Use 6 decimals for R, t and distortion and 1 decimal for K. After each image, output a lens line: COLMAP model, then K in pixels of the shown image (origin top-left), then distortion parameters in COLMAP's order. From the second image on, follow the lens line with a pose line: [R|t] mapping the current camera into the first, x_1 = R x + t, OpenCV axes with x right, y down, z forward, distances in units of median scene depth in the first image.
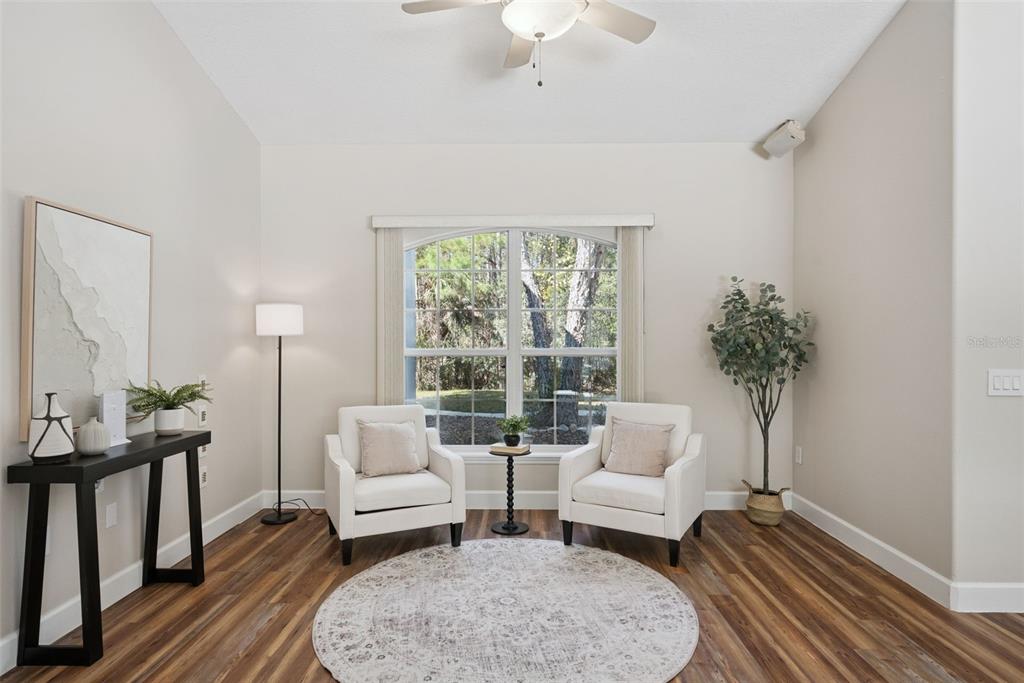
lens RADIAL K [[472.4, 0, 512.6], [0, 472.4, 335.6], [0, 0, 1]] dist [0.003053, 0.000787]
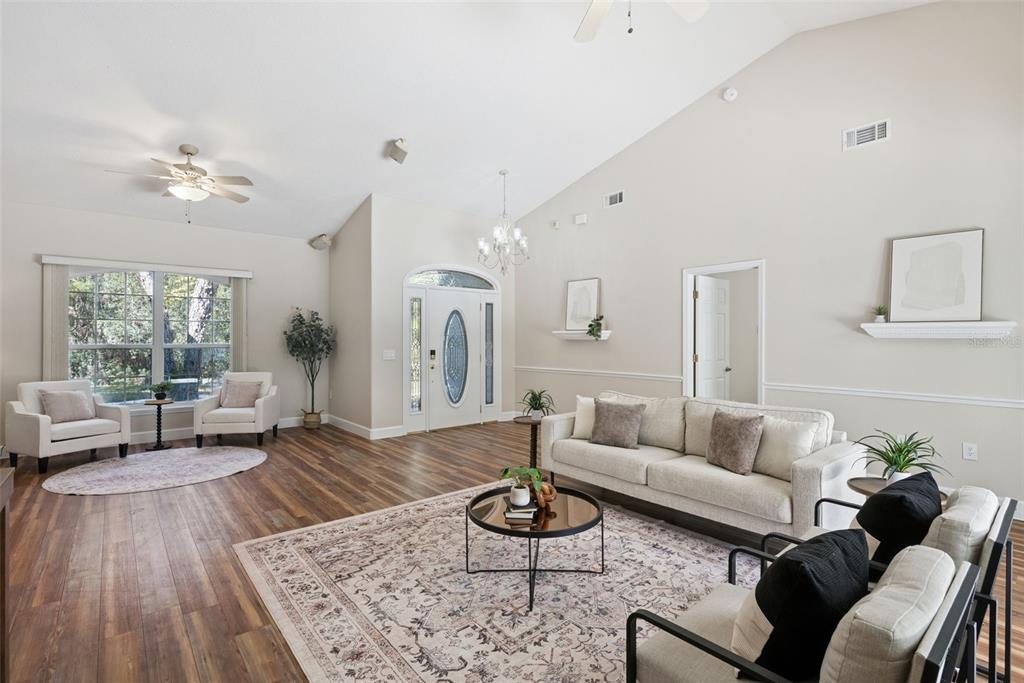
lens RADIAL K [[472.4, 0, 514.2], [0, 472.4, 340.9], [0, 0, 1]] dist [0.003053, 0.000787]
pose [[0.731648, -0.000438, 0.681682, -0.228980], [-0.009020, 0.999906, 0.010323, -0.012658], [-0.681623, -0.013702, 0.731575, -1.124554]]
